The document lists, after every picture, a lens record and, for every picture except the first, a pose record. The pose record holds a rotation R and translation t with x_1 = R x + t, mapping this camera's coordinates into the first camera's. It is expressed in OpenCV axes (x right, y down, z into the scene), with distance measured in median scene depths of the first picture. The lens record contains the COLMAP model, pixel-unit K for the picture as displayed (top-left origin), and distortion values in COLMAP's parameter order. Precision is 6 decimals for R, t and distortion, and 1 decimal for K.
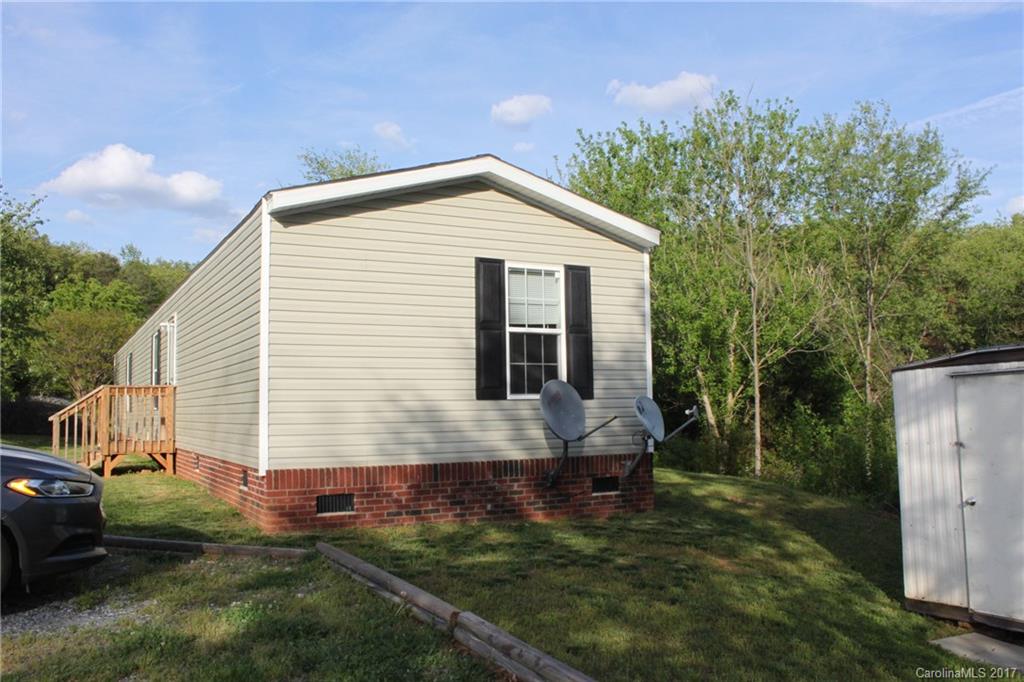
lens RADIAL K [[857.7, 0, 516.4], [0, 857.7, 337.0], [0, 0, 1]] dist [-0.089909, 0.004284]
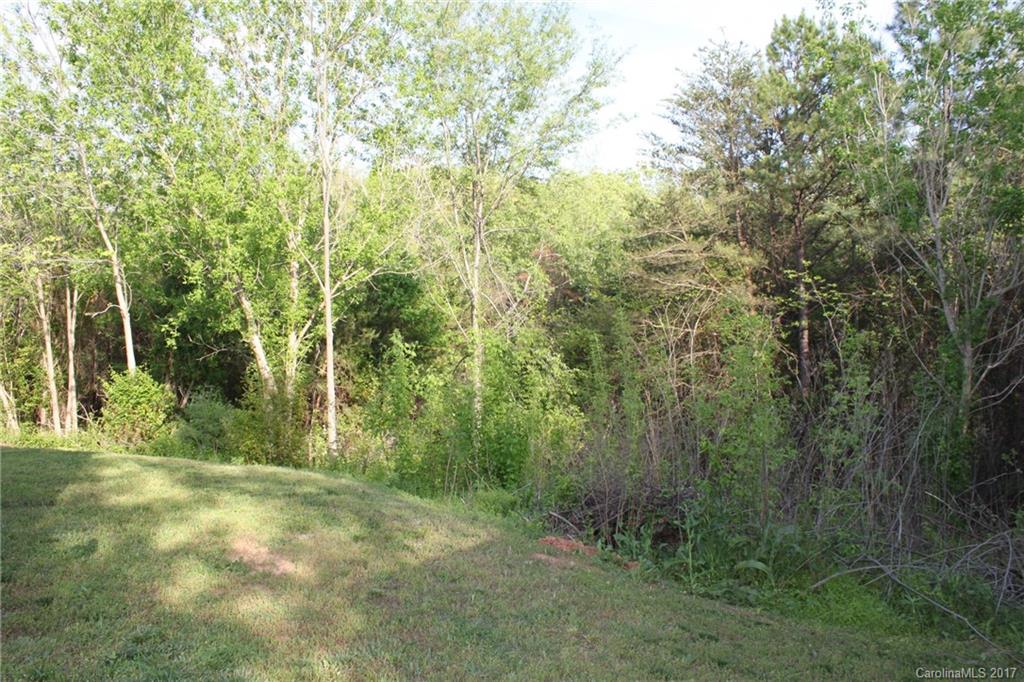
lens RADIAL K [[857.7, 0, 516.3], [0, 857.7, 341.1], [0, 0, 1]] dist [-0.089909, 0.004284]
pose [[0.889383, -0.014162, 0.456943, 0.095165], [-0.013302, 0.998295, 0.056831, 0.031152], [-0.456968, -0.056623, 0.887679, 0.295799]]
